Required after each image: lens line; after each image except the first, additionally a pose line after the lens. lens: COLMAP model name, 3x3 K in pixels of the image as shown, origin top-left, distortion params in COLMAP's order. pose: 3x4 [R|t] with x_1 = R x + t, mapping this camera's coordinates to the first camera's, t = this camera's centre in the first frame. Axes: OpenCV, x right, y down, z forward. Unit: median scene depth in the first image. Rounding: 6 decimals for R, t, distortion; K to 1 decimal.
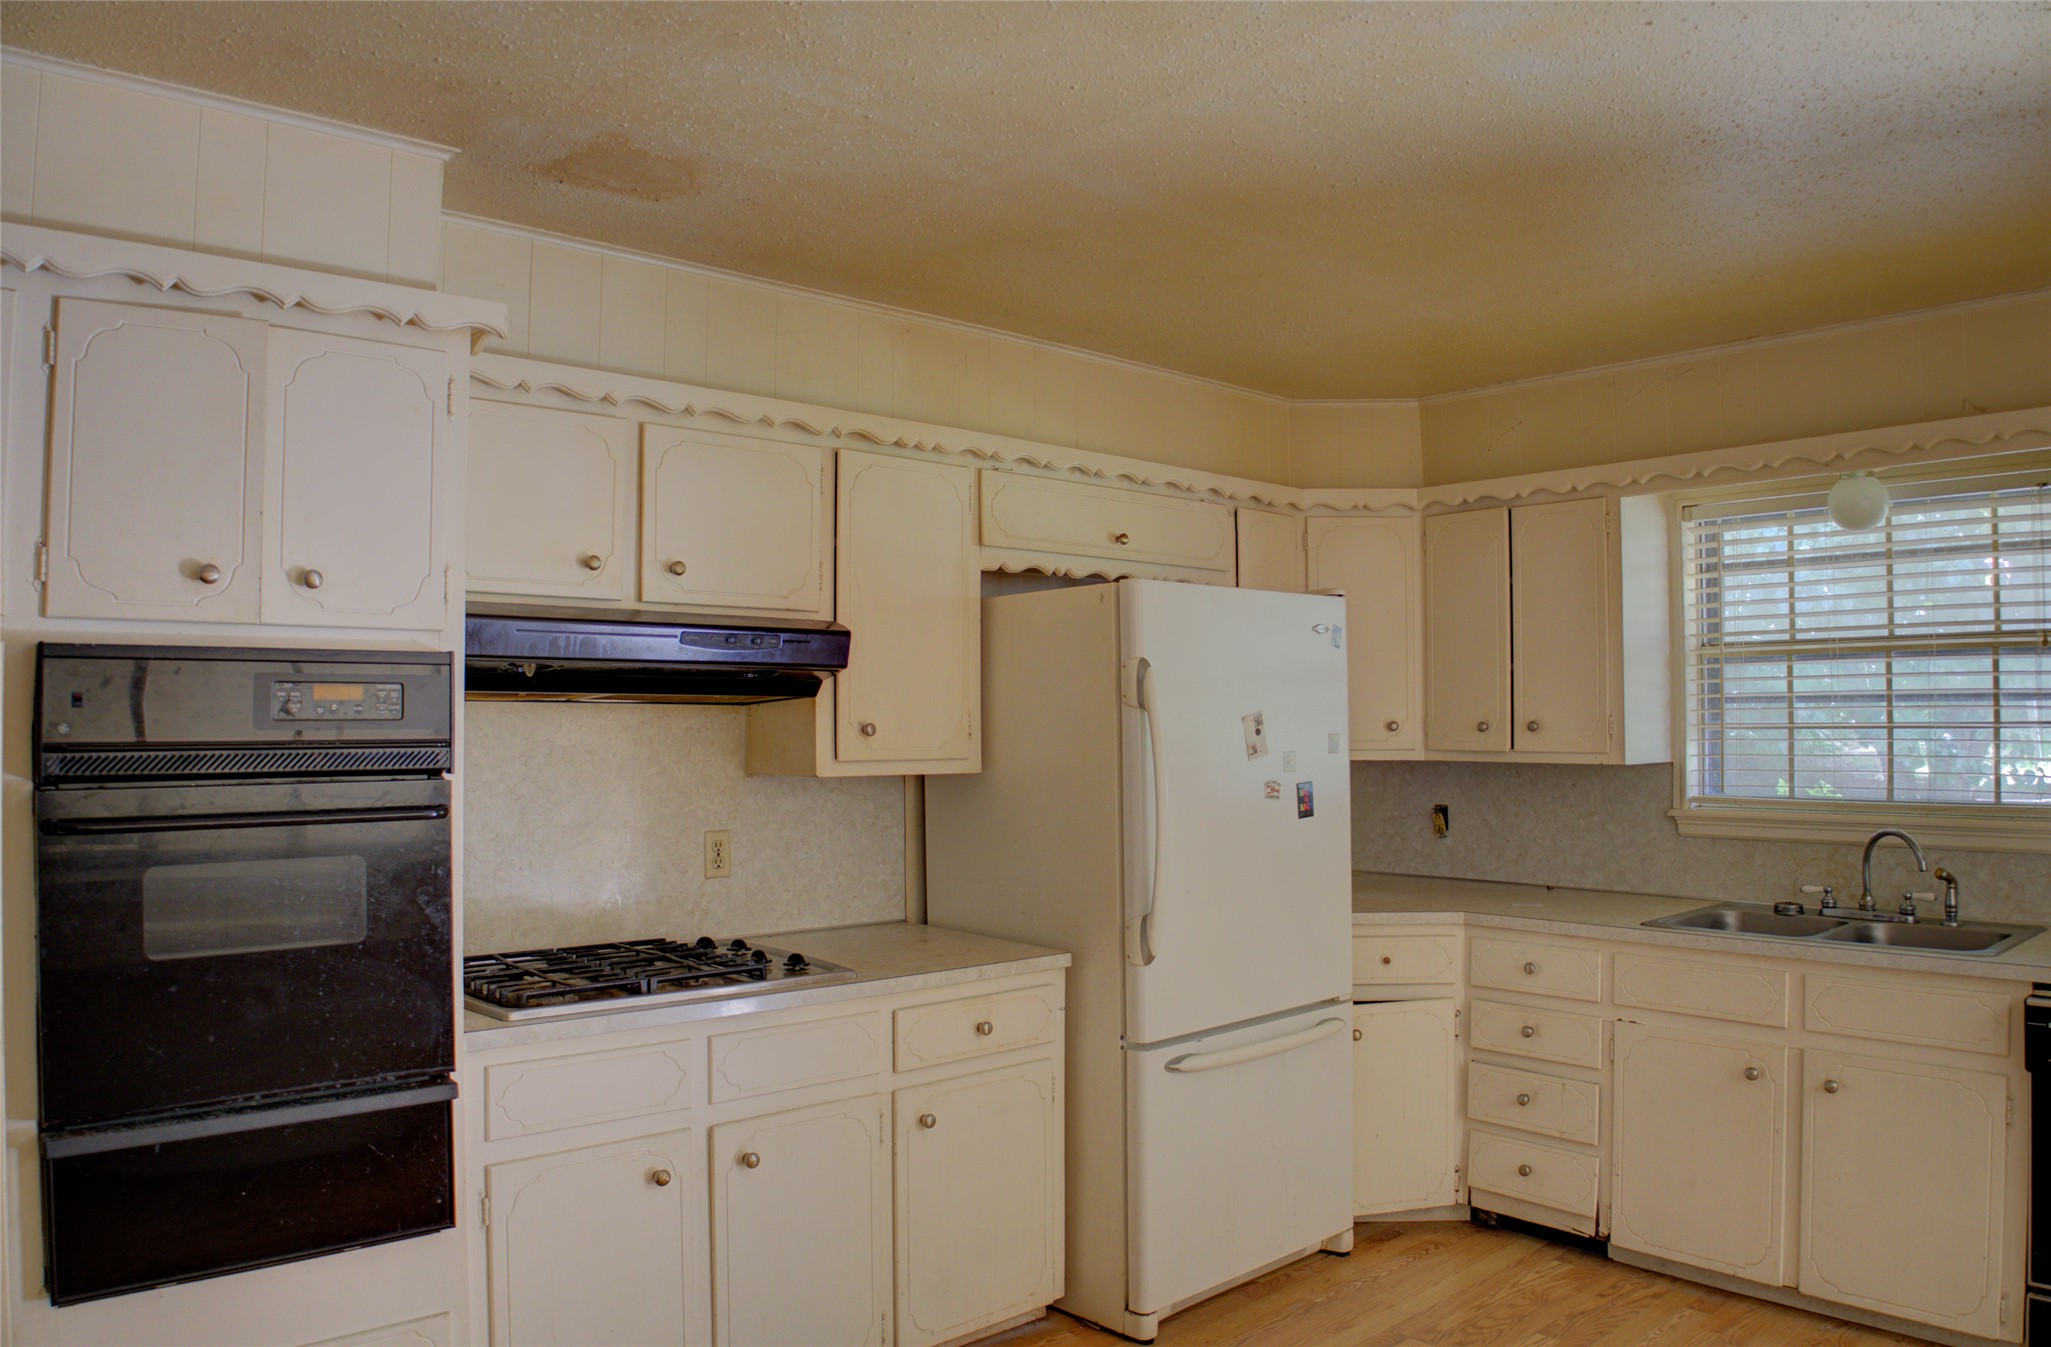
lens RADIAL K [[1470.9, 0, 1046.3], [0, 1470.9, 684.9], [0, 0, 1]] dist [-0.087379, 0.017016]
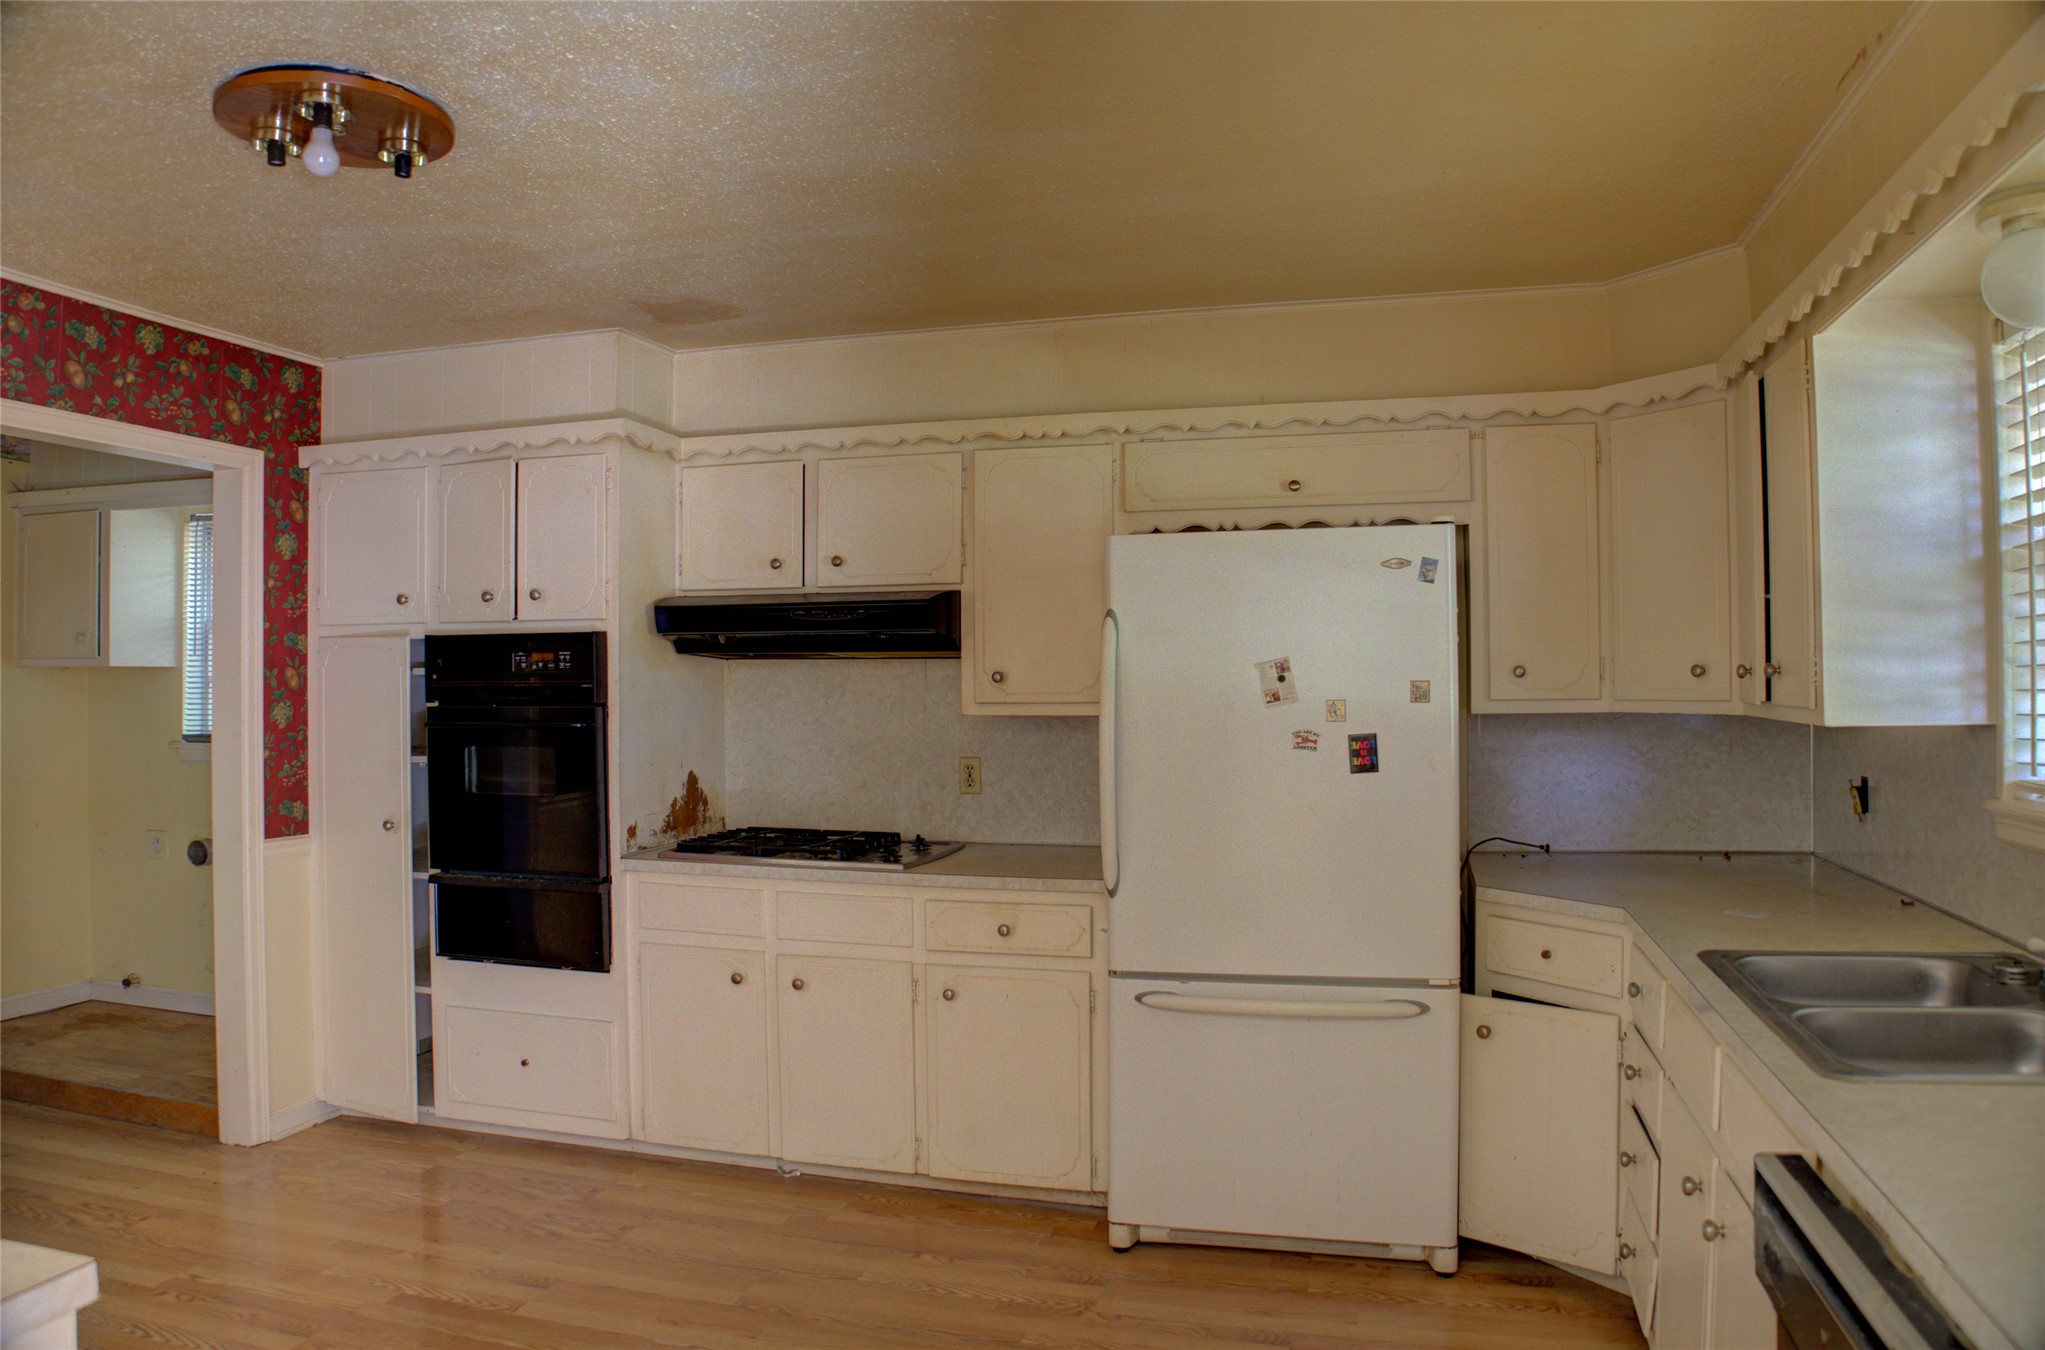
lens RADIAL K [[1466.6, 0, 1013.6], [0, 1466.6, 657.1], [0, 0, 1]] dist [-0.087379, 0.017016]
pose [[0.522047, -0.015708, -0.852772, 0.847422], [0.024784, 0.999688, -0.003242, 0.016294], [0.852556, -0.019442, 0.522274, 0.344295]]
